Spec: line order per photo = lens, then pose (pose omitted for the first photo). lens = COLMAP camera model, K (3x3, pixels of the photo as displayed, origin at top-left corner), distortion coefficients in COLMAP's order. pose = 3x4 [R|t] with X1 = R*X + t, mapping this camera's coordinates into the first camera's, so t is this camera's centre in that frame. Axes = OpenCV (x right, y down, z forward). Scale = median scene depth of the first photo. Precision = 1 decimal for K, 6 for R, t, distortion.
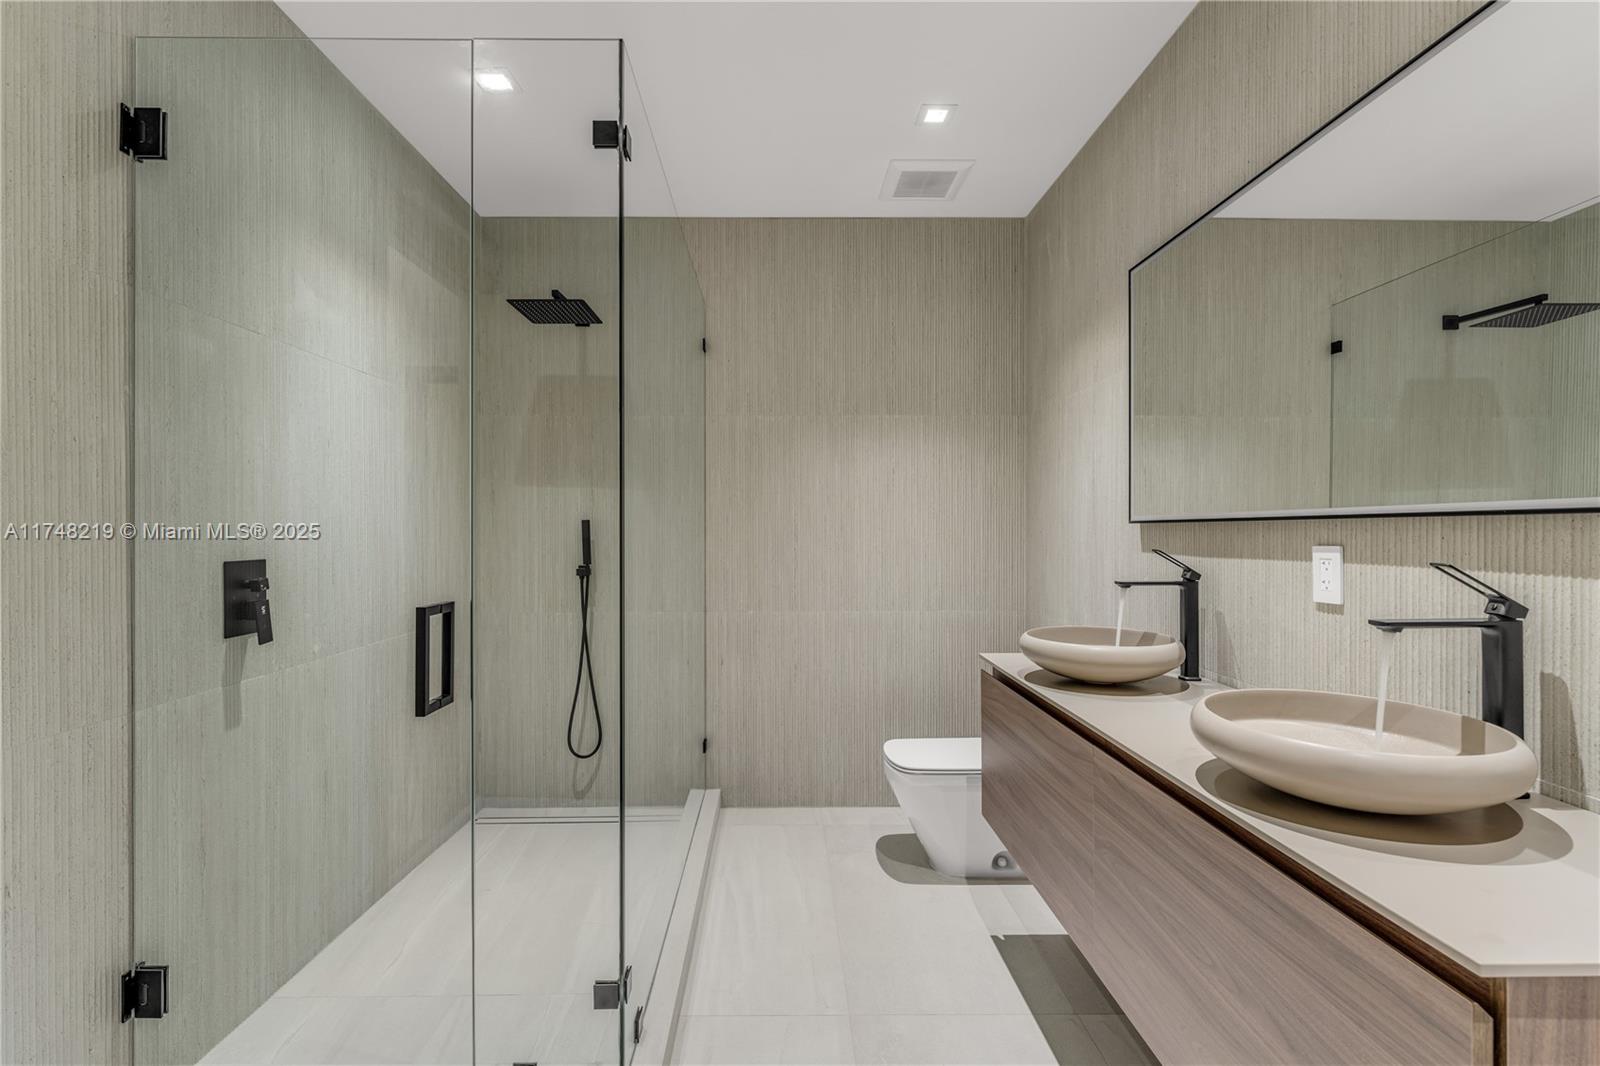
lens RADIAL K [[688.3, 0, 795.2], [0, 688.3, 535.8], [0, 0, 1]] dist [-0.003229, -0.000691]
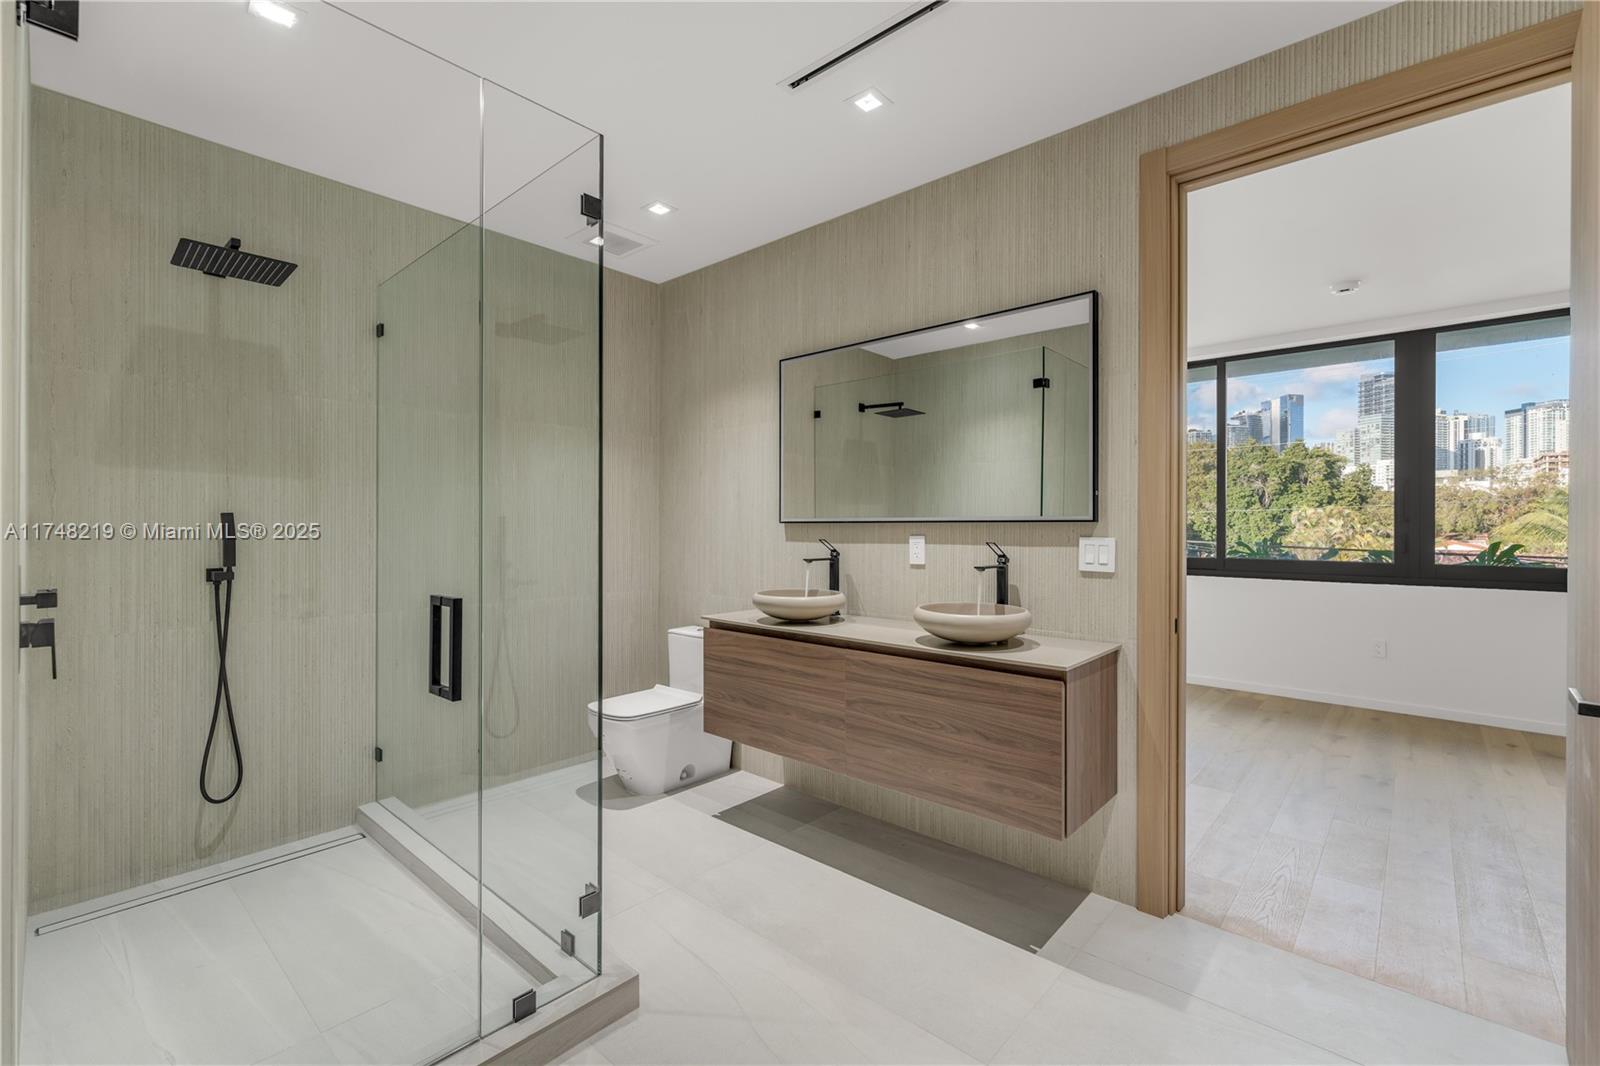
lens RADIAL K [[645.1, 0, 804.3], [0, 645.1, 530.7], [0, 0, 1]] dist [-0.000894, 0.000096]
pose [[0.693569, -0.001390, 0.720389, -0.473055], [0.001529, 0.999999, 0.000458, -0.001203], [-0.720389, 0.000784, 0.693570, -0.045909]]
